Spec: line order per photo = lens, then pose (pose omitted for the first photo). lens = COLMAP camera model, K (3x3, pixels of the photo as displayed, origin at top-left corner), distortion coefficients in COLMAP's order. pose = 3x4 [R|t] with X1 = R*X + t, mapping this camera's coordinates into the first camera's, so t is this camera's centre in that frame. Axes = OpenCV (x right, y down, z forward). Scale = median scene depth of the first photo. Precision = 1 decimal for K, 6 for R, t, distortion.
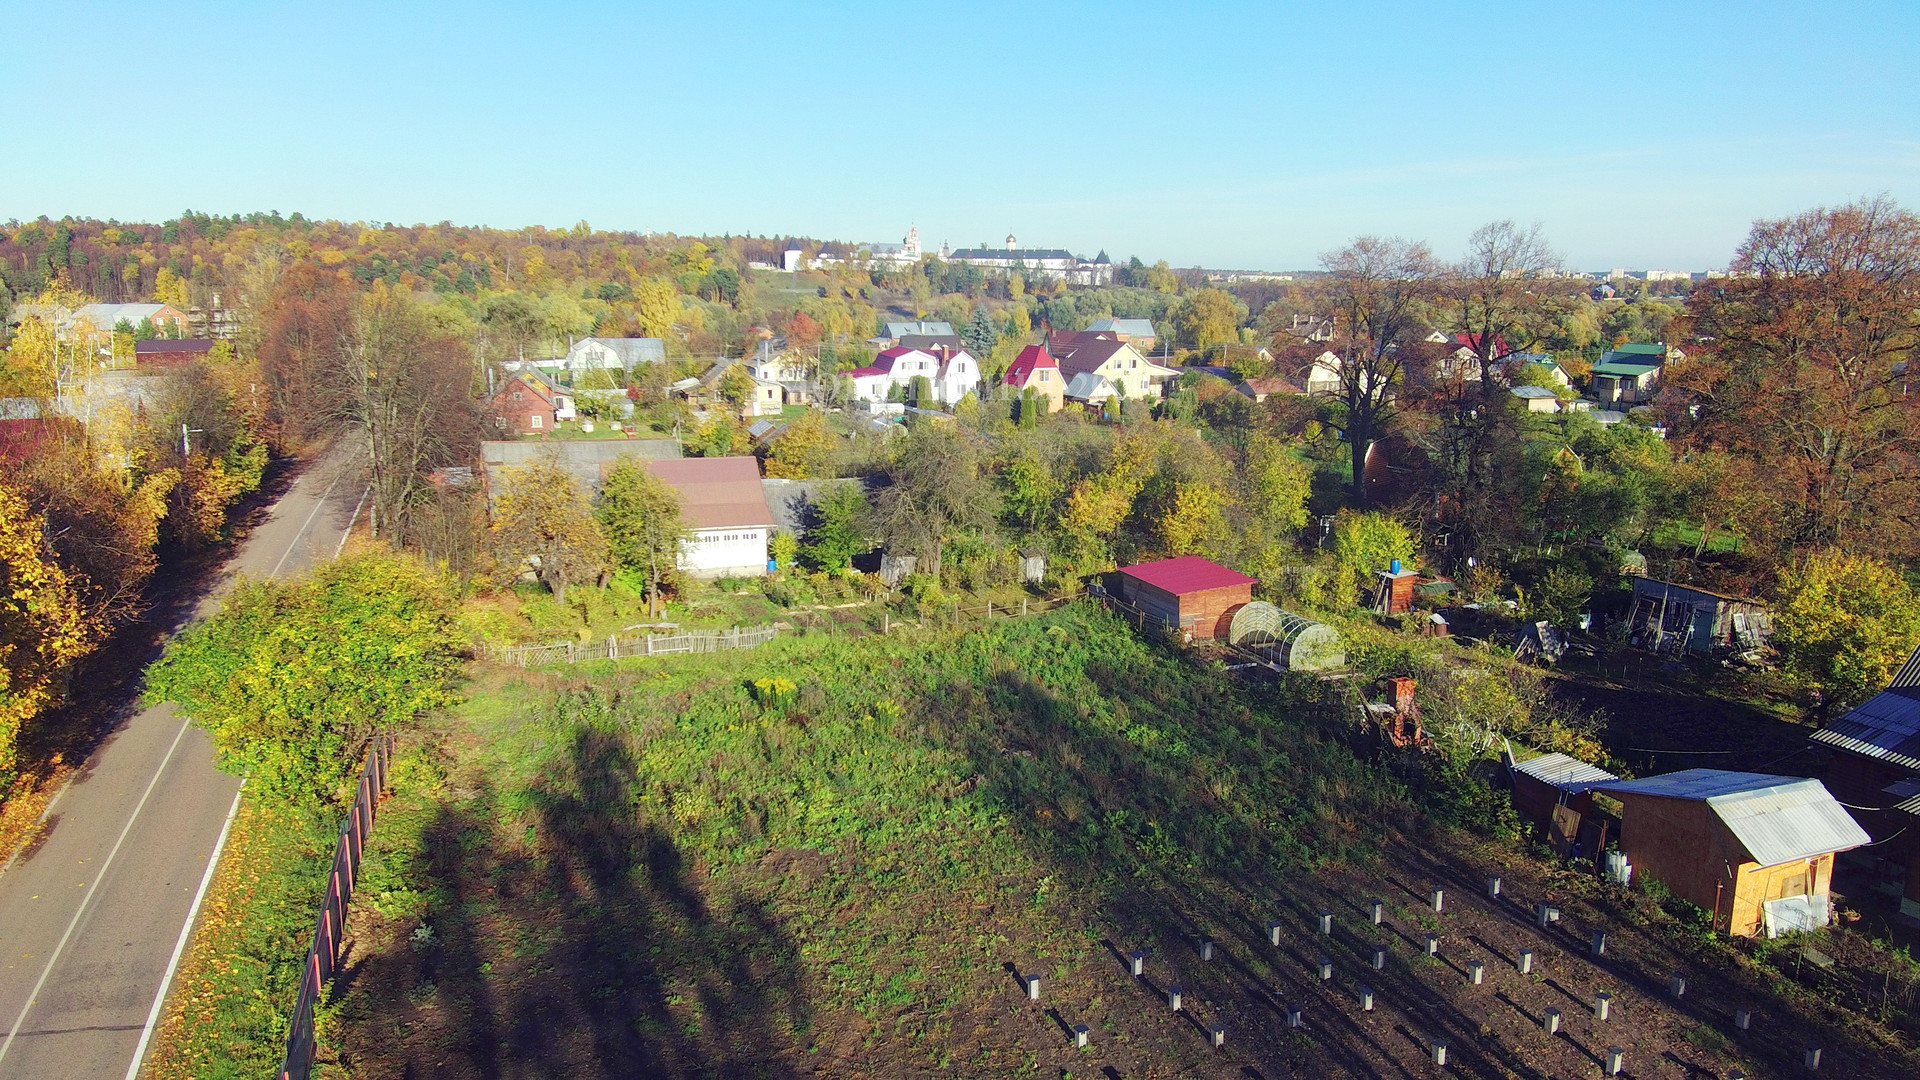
lens RADIAL K [[1330.2, 0, 964.1], [0, 1330.2, 541.7], [0, 0, 1]] dist [0.098542, -0.160669]
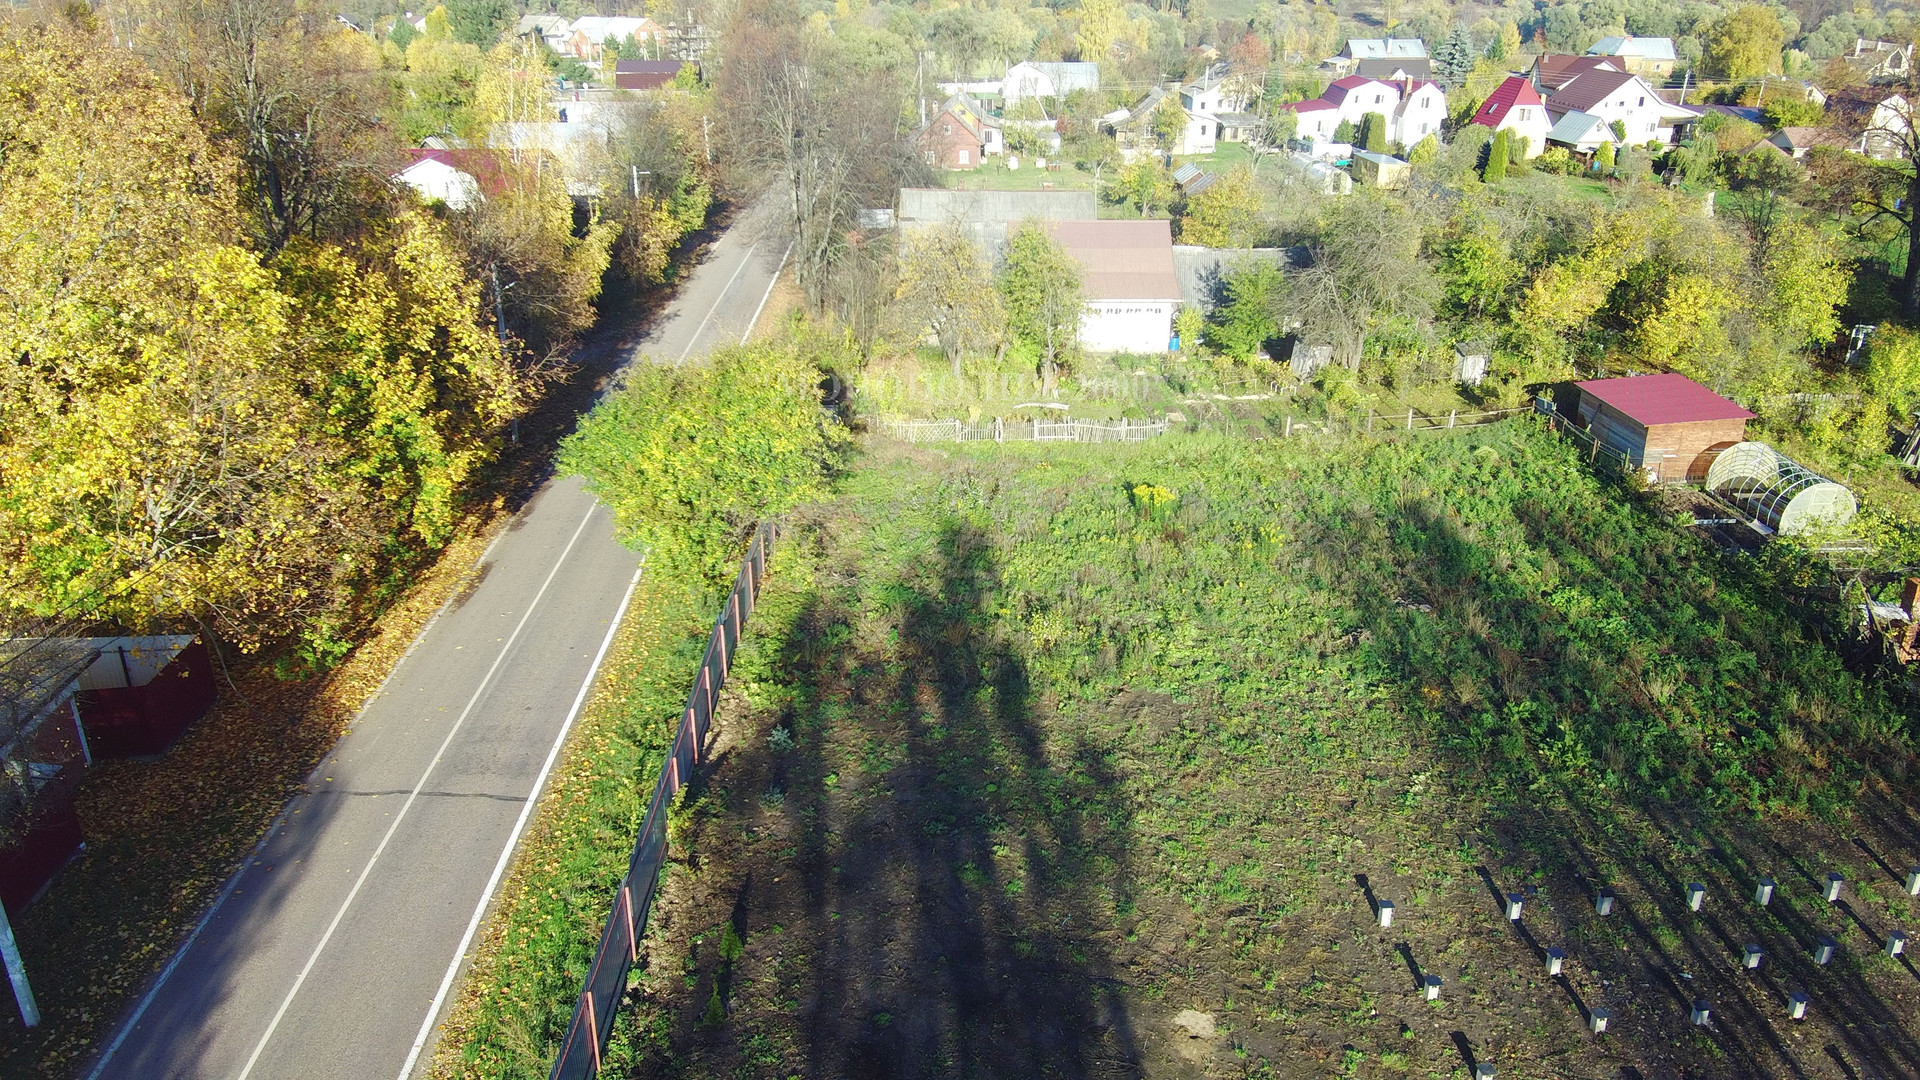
lens RADIAL K [[1330.2, 0, 964.1], [0, 1330.2, 541.7], [0, 0, 1]] dist [0.098542, -0.160669]
pose [[0.949051, 0.118160, -0.292129, 0.007756], [-0.057457, 0.976384, 0.208264, -0.035499], [0.309839, -0.180868, 0.933427, 0.050292]]
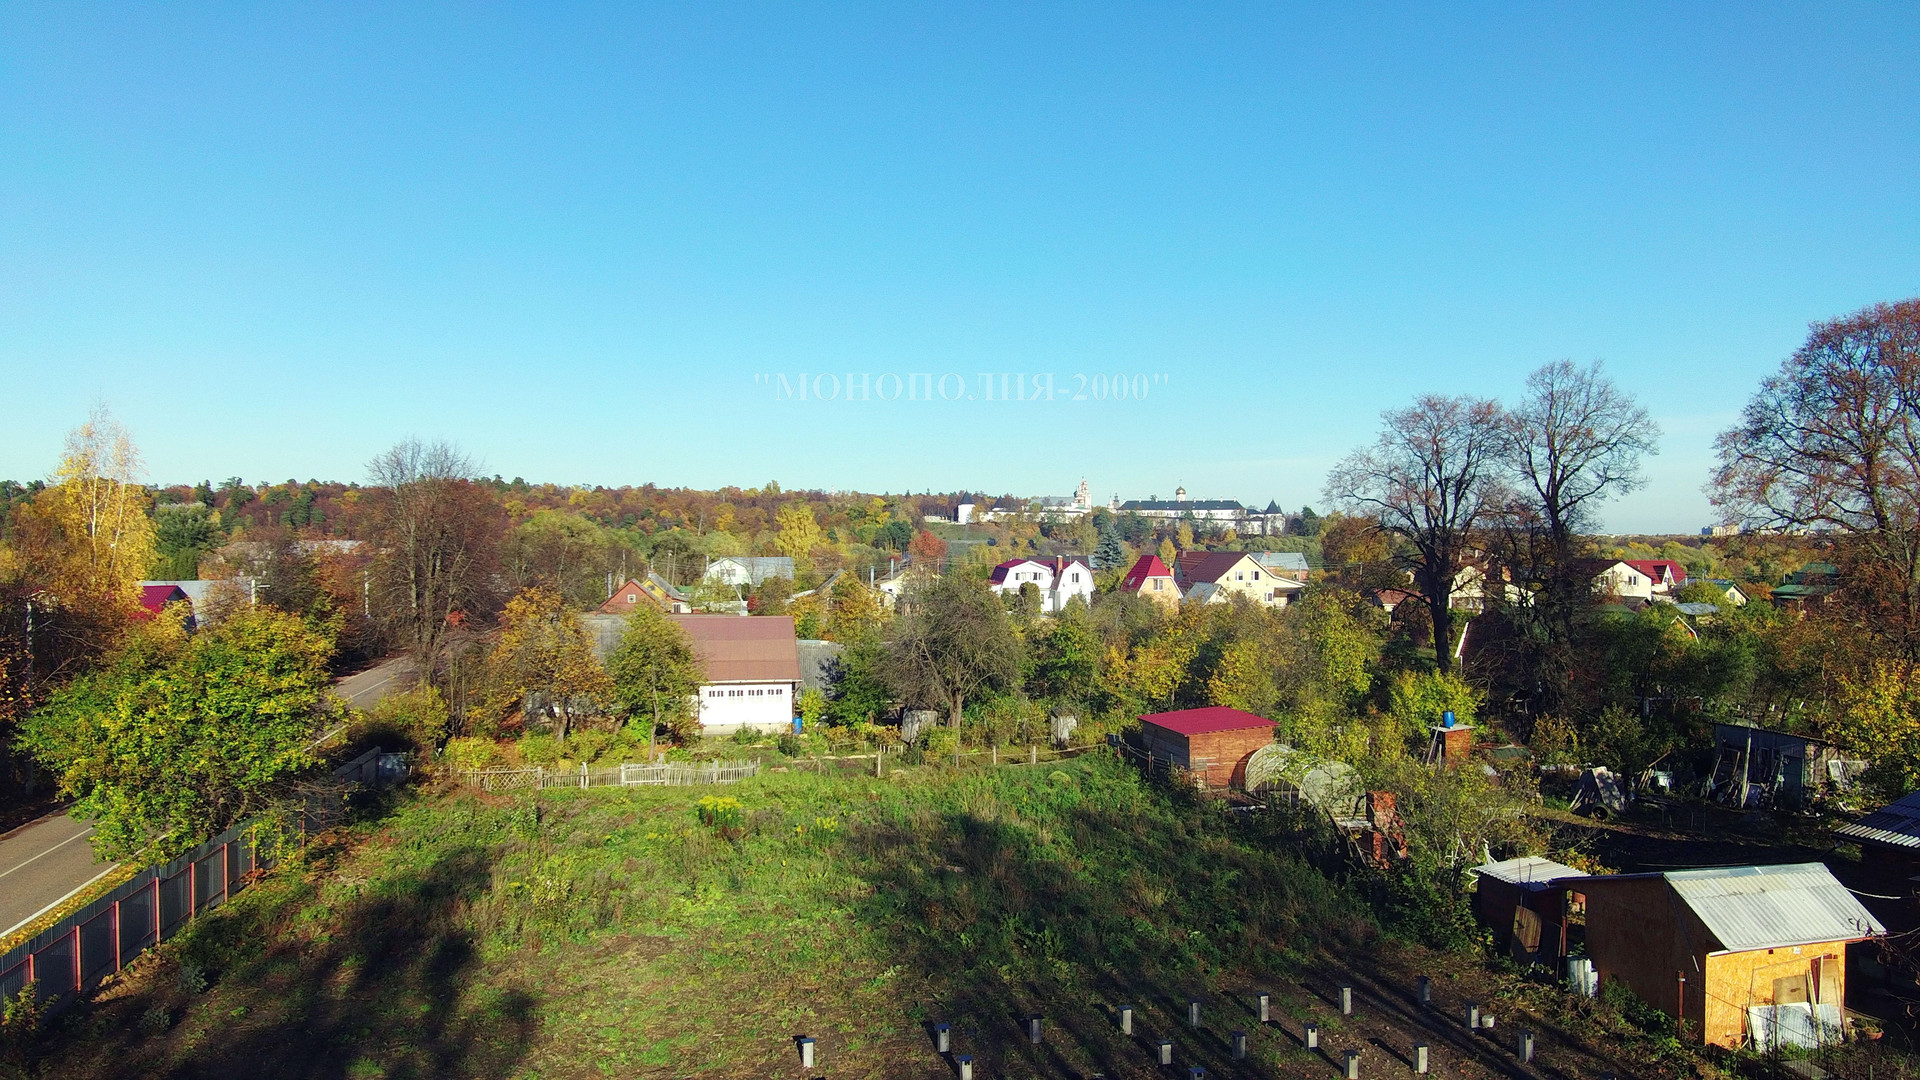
lens RADIAL K [[1330.2, 0, 964.1], [0, 1330.2, 541.7], [0, 0, 1]] dist [0.098542, -0.160669]
pose [[0.990830, -0.005325, -0.135011, 0.114618], [-0.020576, 0.981623, -0.189721, 0.074534], [0.133540, 0.190759, 0.972511, 0.052001]]
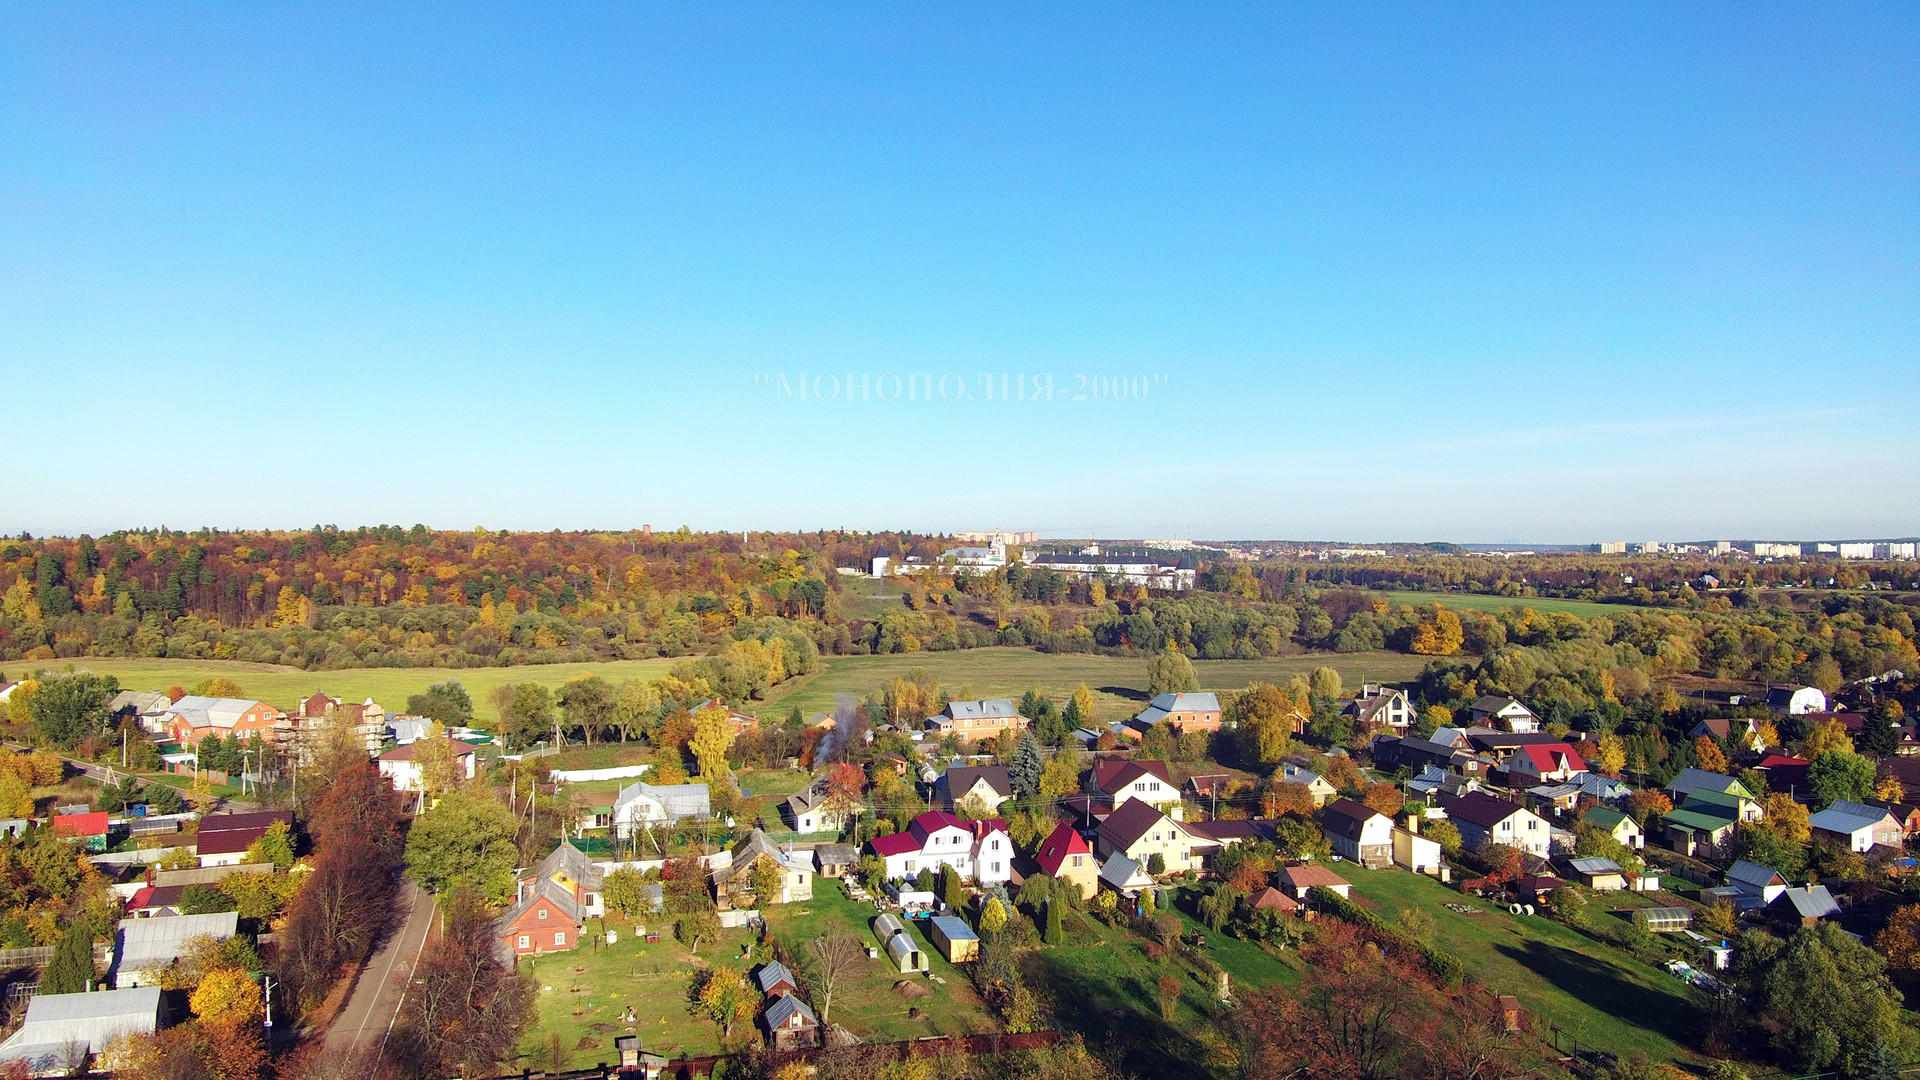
lens RADIAL K [[1330.2, 0, 964.1], [0, 1330.2, 541.7], [0, 0, 1]] dist [0.098542, -0.160669]
pose [[0.997498, -0.006344, -0.070413, 0.106589], [-0.007517, 0.980803, -0.194856, -0.363258], [0.070297, 0.194897, 0.978301, -0.036189]]
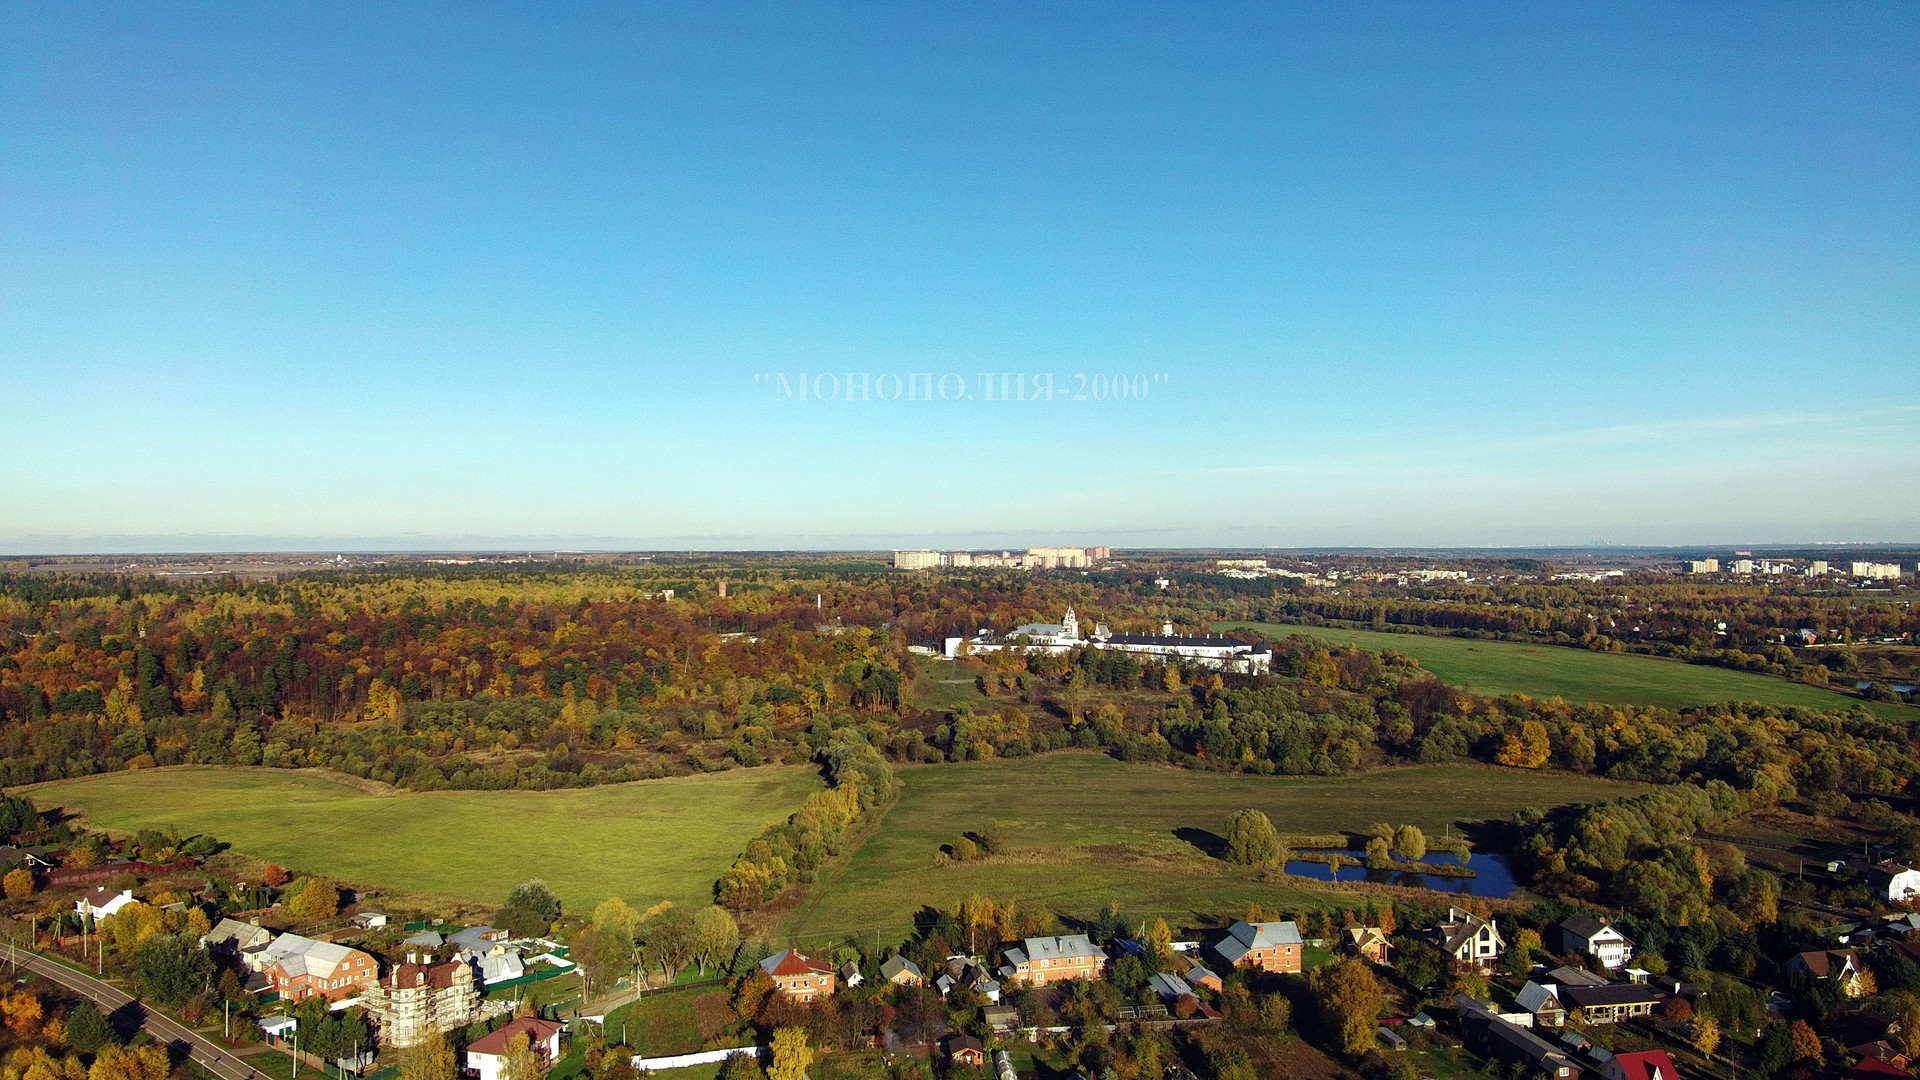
lens RADIAL K [[1330.2, 0, 964.1], [0, 1330.2, 541.7], [0, 0, 1]] dist [0.098542, -0.160669]
pose [[0.992299, -0.010210, -0.123443, 0.101418], [-0.014300, 0.980491, -0.196044, -1.080916], [0.123037, 0.196299, 0.972794, -0.182245]]
